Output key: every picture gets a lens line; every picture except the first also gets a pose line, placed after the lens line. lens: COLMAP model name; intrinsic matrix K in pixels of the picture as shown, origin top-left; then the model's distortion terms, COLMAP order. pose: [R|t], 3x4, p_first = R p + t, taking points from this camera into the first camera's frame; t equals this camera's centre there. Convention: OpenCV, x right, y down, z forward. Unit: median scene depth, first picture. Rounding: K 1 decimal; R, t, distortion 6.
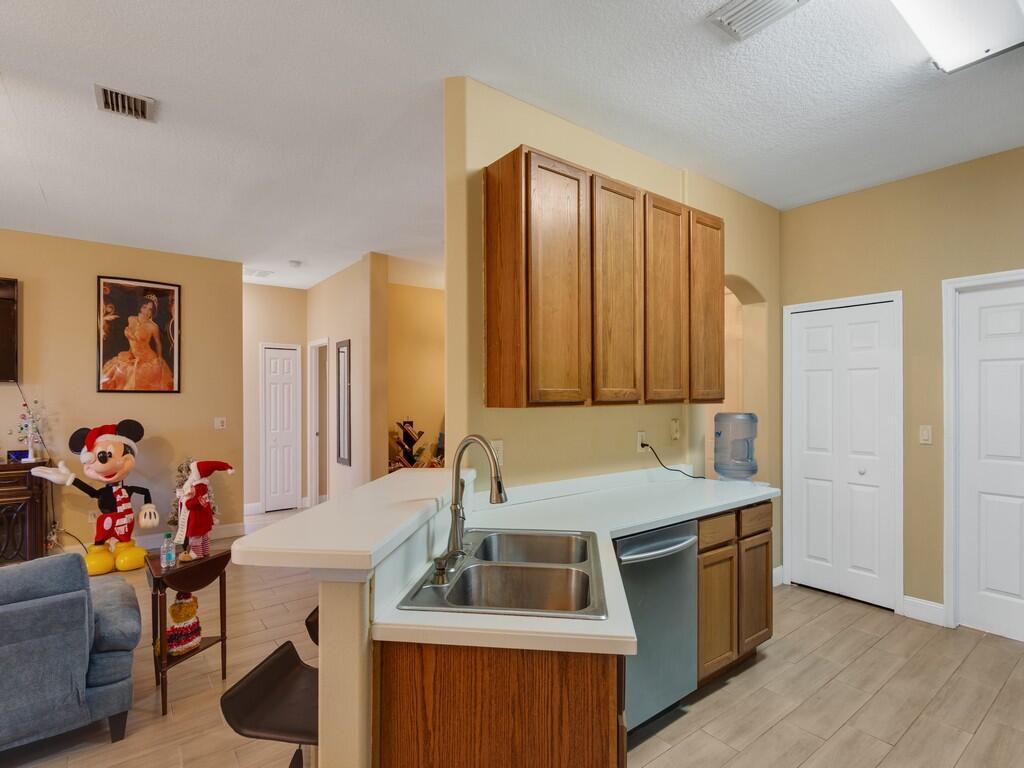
lens RADIAL K [[541.9, 0, 507.9], [0, 541.9, 389.5], [0, 0, 1]] dist [0.018157, -0.004333]
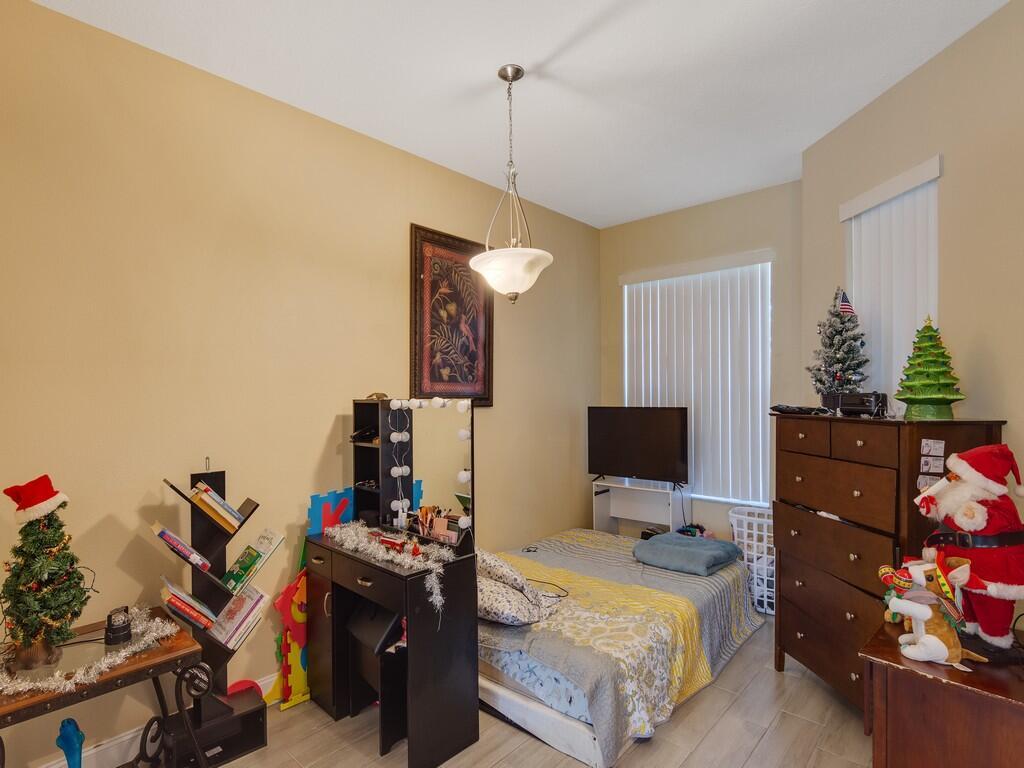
lens RADIAL K [[541.9, 0, 513.6], [0, 541.9, 400.8], [0, 0, 1]] dist [0.018157, -0.004333]
pose [[0.979096, -0.012803, 0.202995, -0.124231], [0.007793, 0.999645, 0.025461, 0.014619], [-0.203249, -0.023347, 0.978849, 1.158537]]
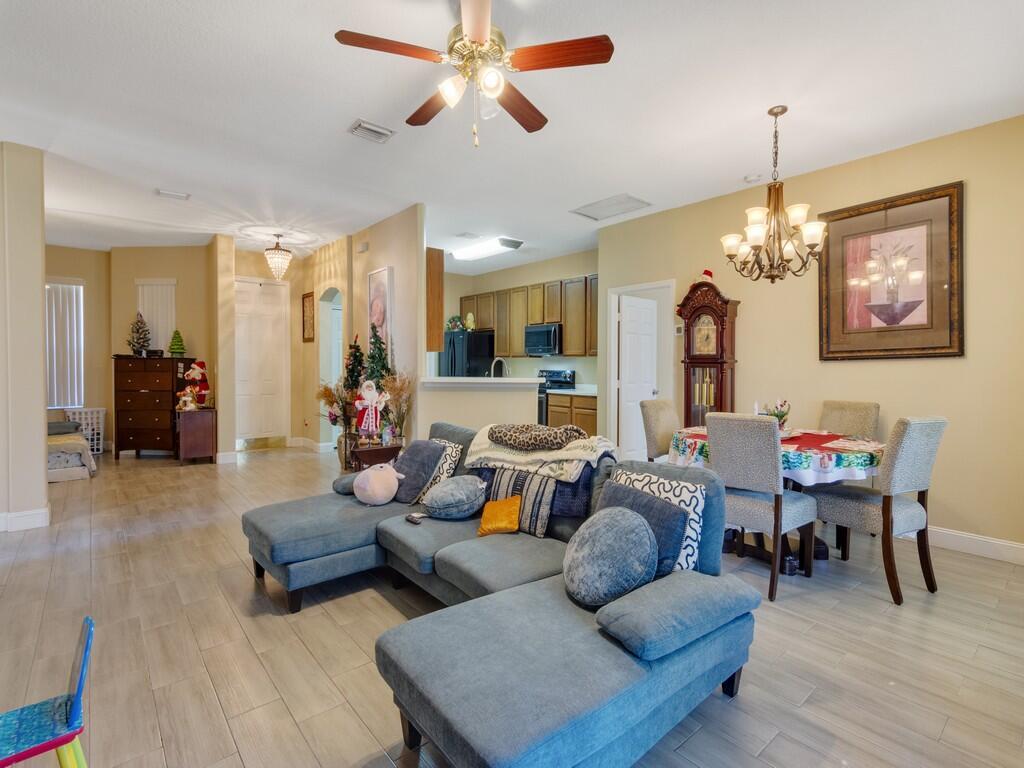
lens RADIAL K [[499.1, 0, 511.8], [0, 499.1, 375.5], [0, 0, 1]] dist [-0.000209, -0.000224]
pose [[-0.064622, -0.014703, 0.997801, -1.467145], [-0.019434, 0.999720, 0.013473, 0.068743], [-0.997721, -0.018521, -0.064890, 0.537909]]
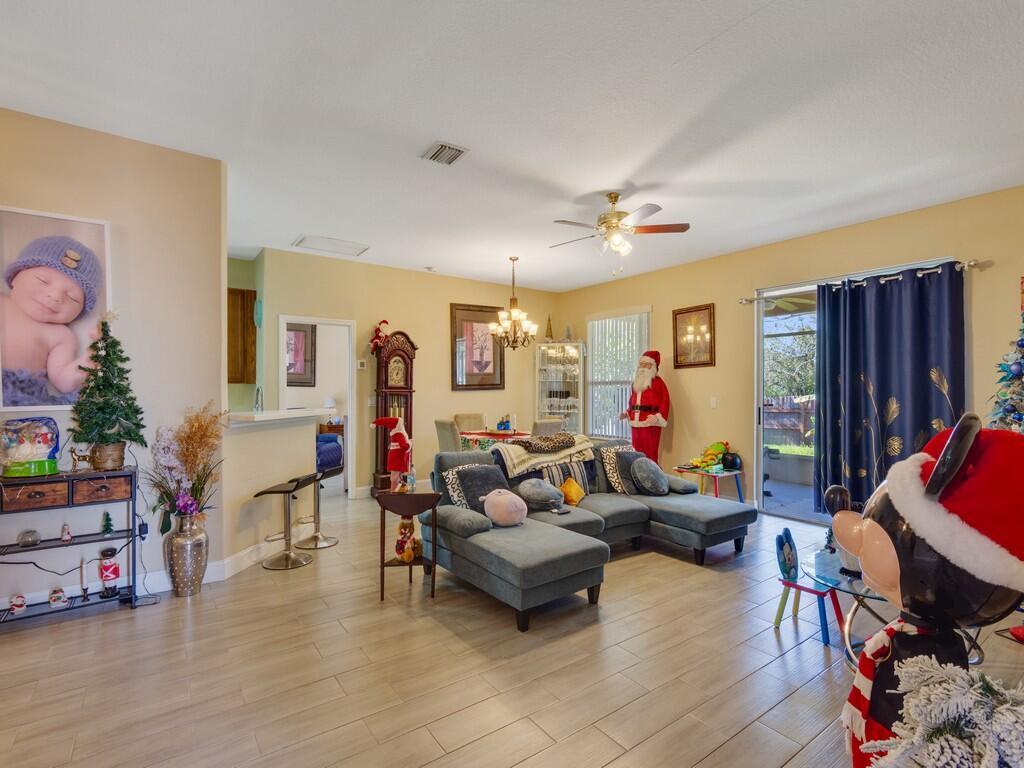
lens RADIAL K [[499.1, 0, 507.6], [0, 499.1, 392.9], [0, 0, 1]] dist [-0.000209, -0.000224]
pose [[-0.999960, -0.000613, 0.008894, -0.621684], [-0.000701, 0.999950, -0.009930, 0.064013], [-0.008887, -0.009936, -0.999911, 1.637895]]
